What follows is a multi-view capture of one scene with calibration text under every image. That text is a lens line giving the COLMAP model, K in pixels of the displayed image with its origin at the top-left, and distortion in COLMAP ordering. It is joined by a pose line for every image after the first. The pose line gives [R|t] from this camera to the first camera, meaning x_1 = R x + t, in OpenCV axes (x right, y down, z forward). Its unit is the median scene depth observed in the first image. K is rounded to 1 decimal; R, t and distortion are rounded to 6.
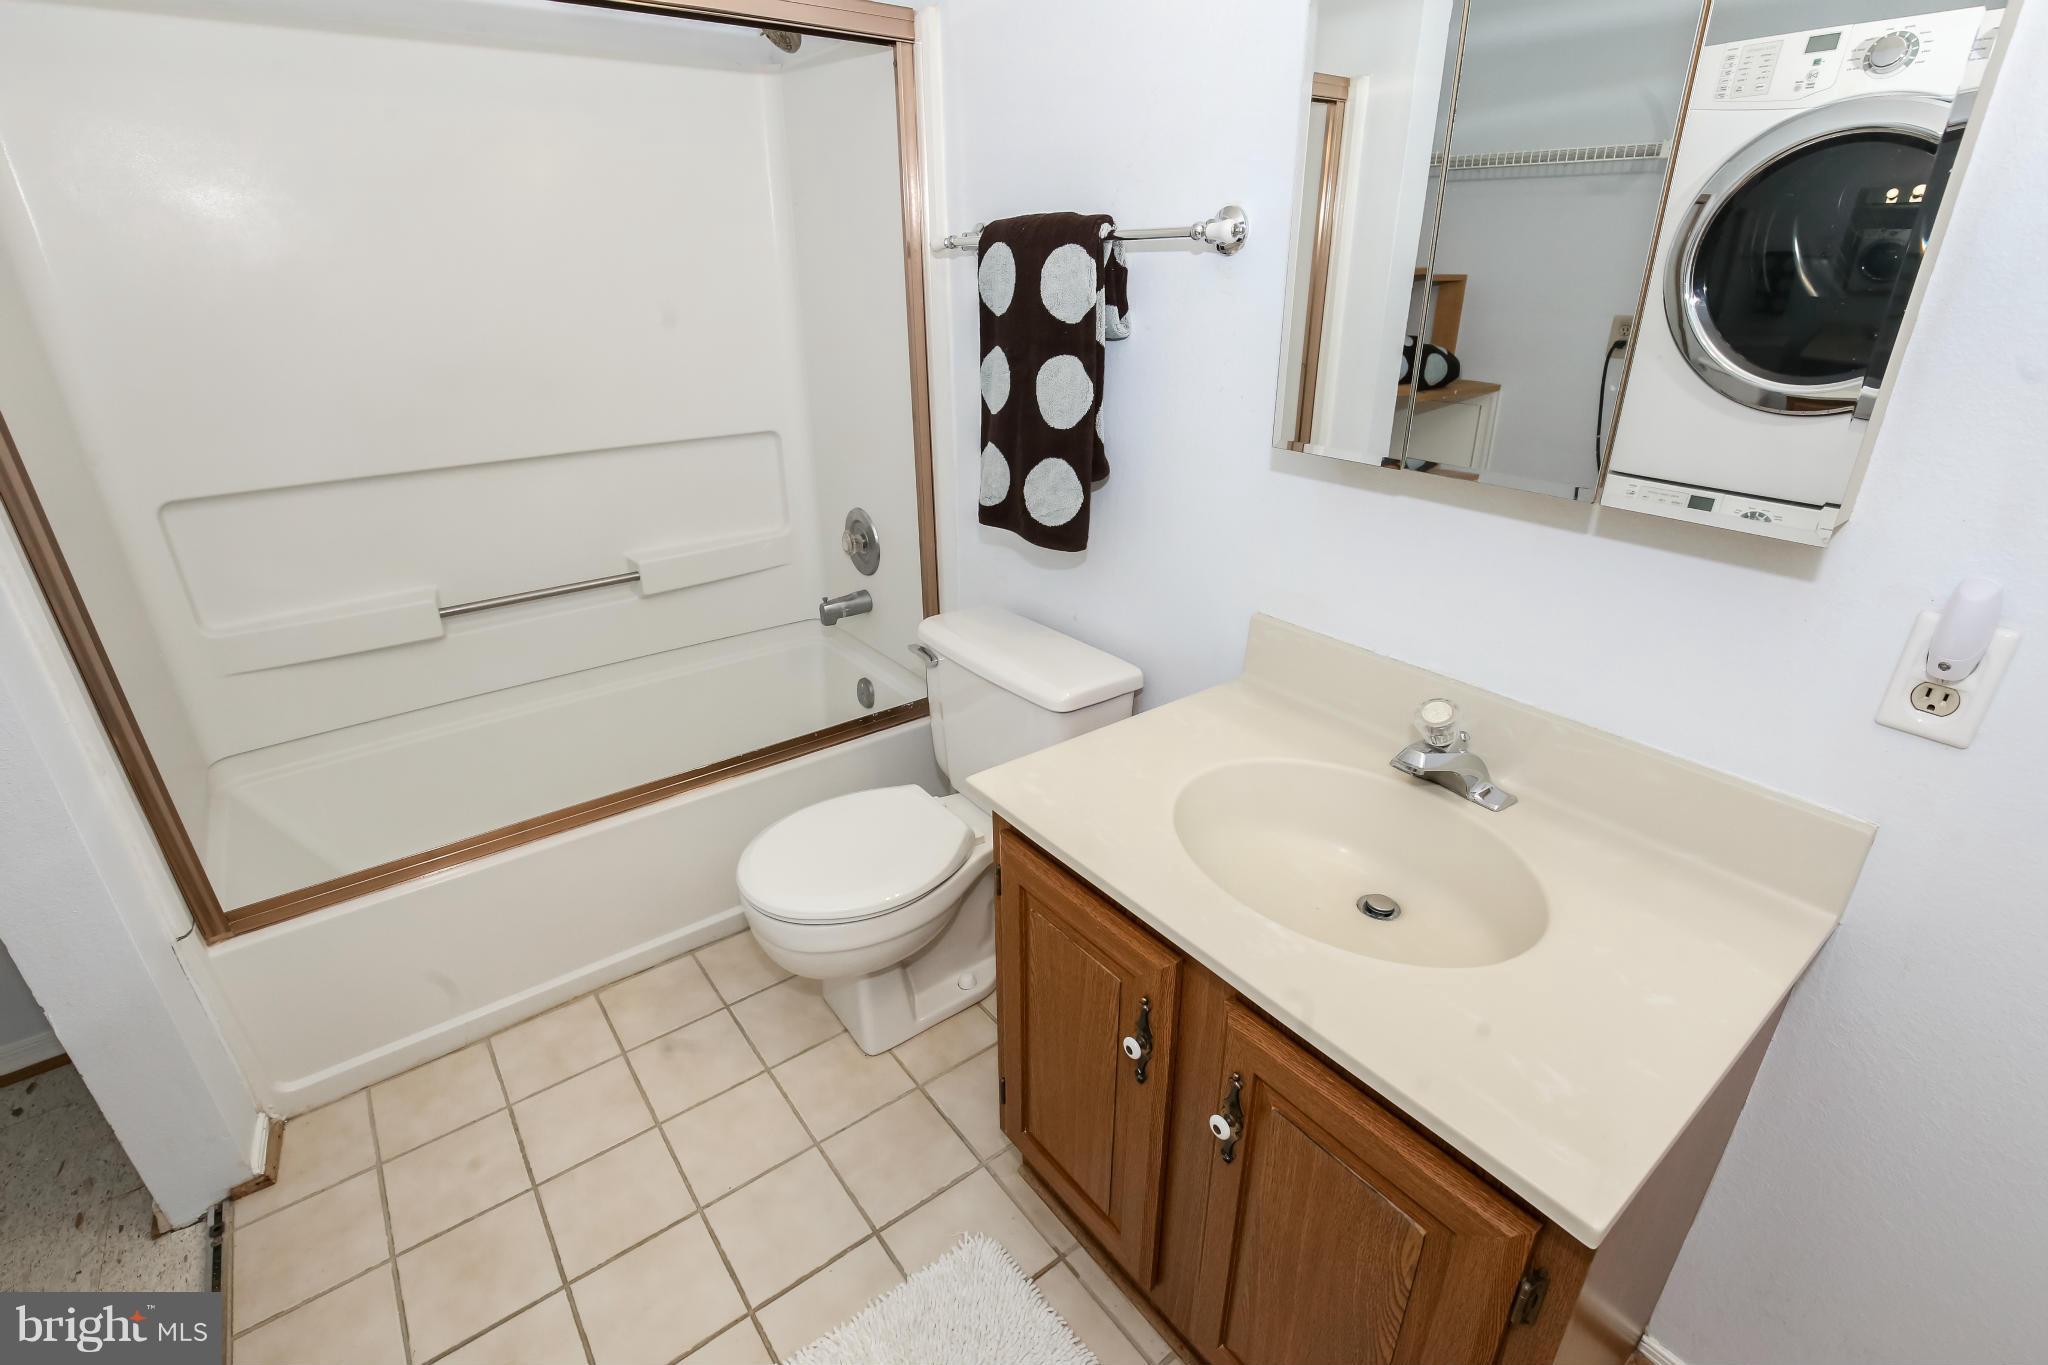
lens RADIAL K [[940.2, 0, 1029.3], [0, 940.2, 678.6], [0, 0, 1]] dist [-0.028691, 0.001230]
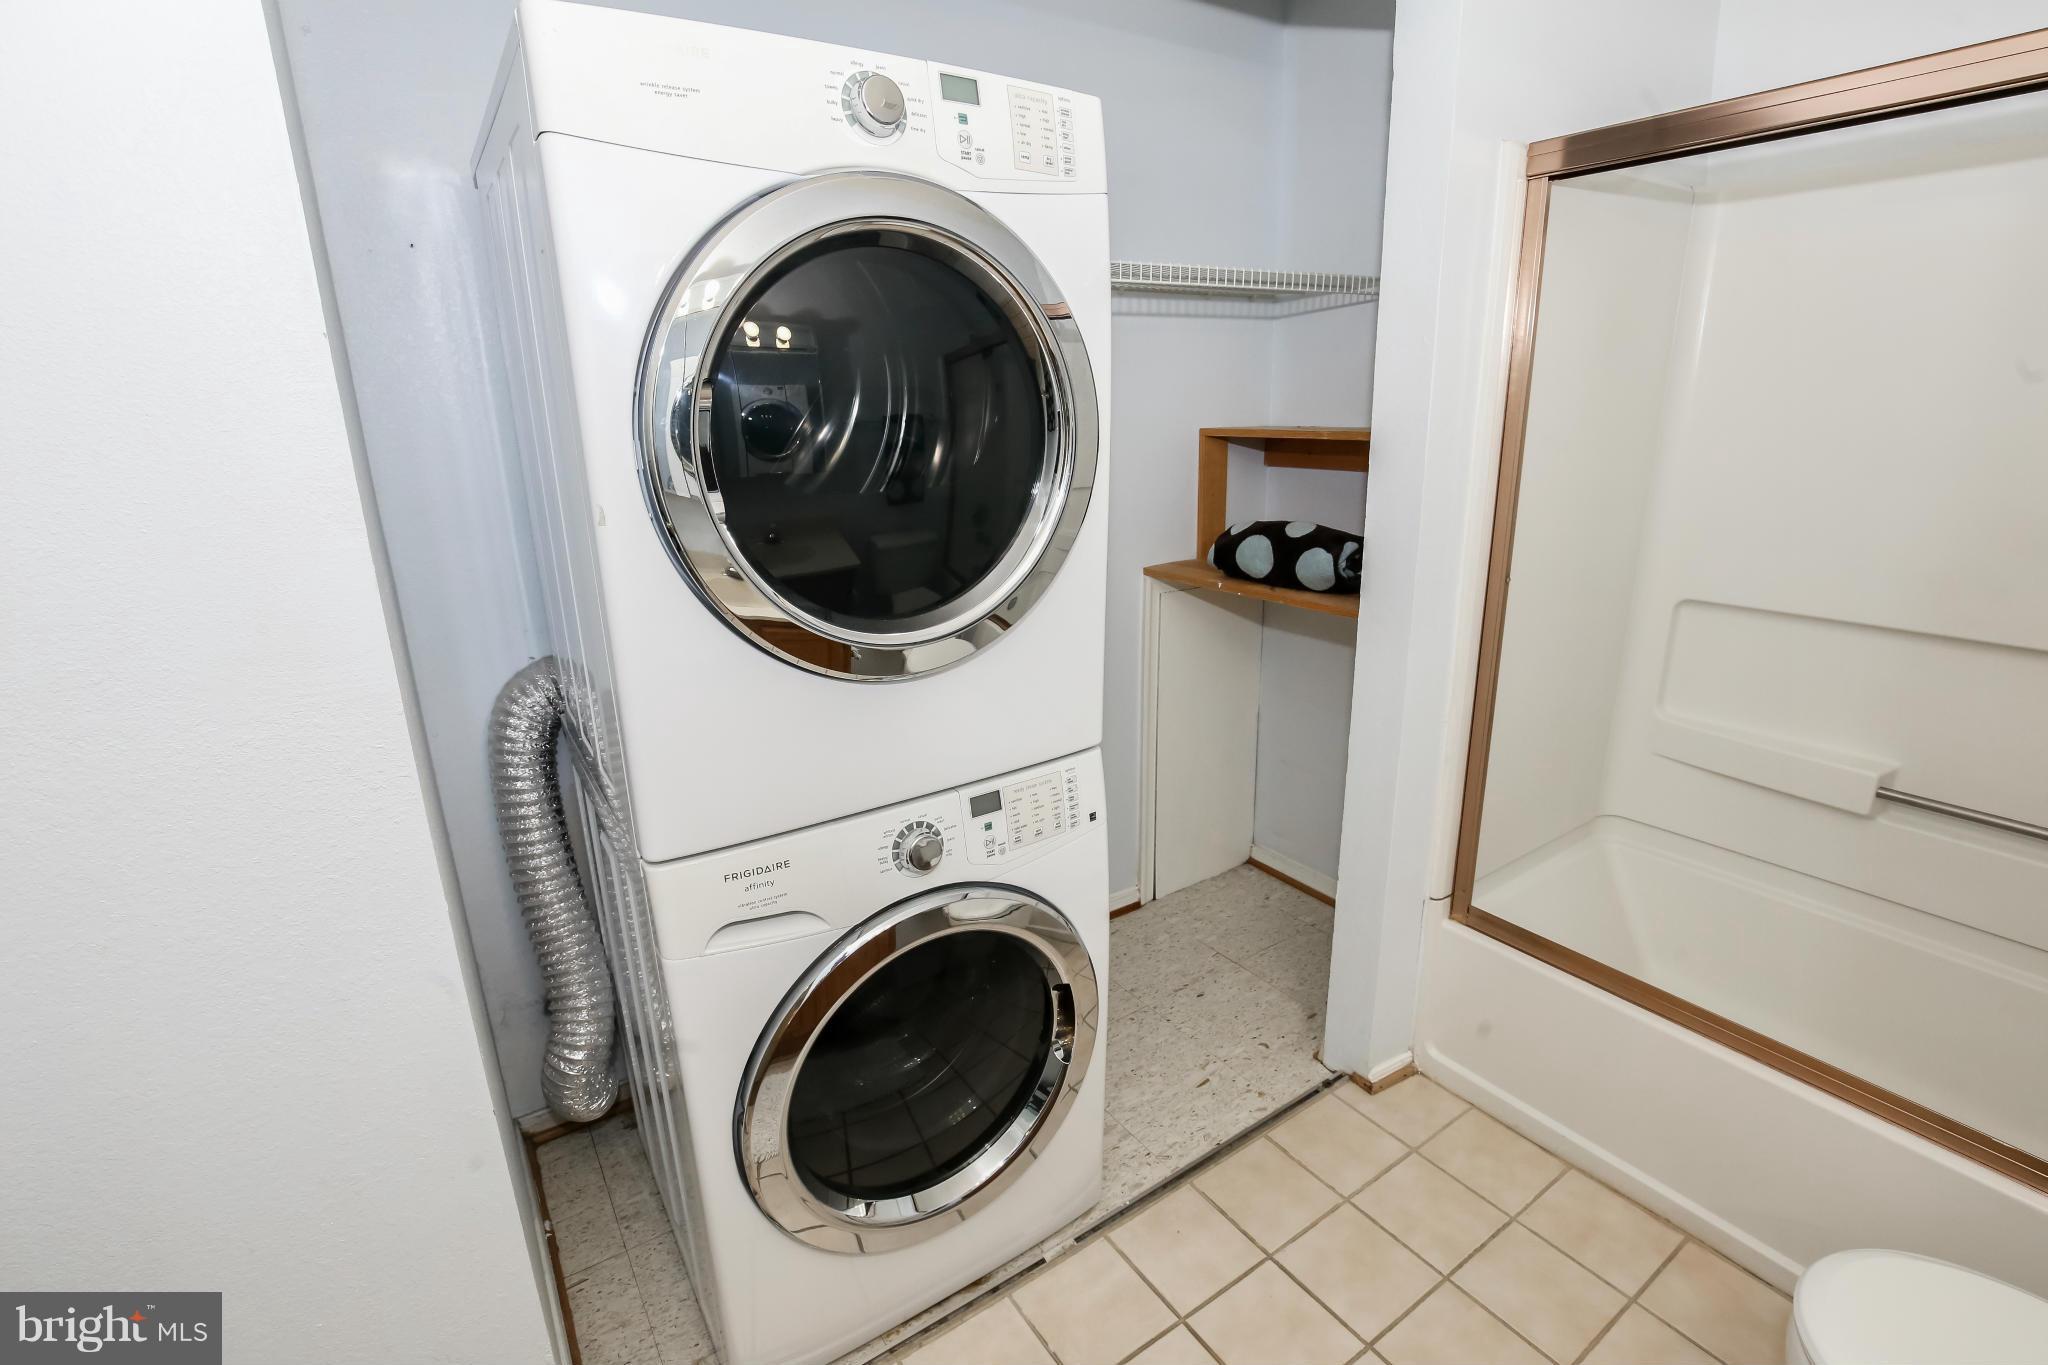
lens RADIAL K [[940.2, 0, 1029.3], [0, 940.2, 678.6], [0, 0, 1]] dist [-0.028691, 0.001230]
pose [[-0.065002, 0.284128, -0.956580, 0.266990], [-0.385119, 0.877198, 0.286720, -0.136968], [0.920575, 0.387034, 0.052404, 0.255342]]
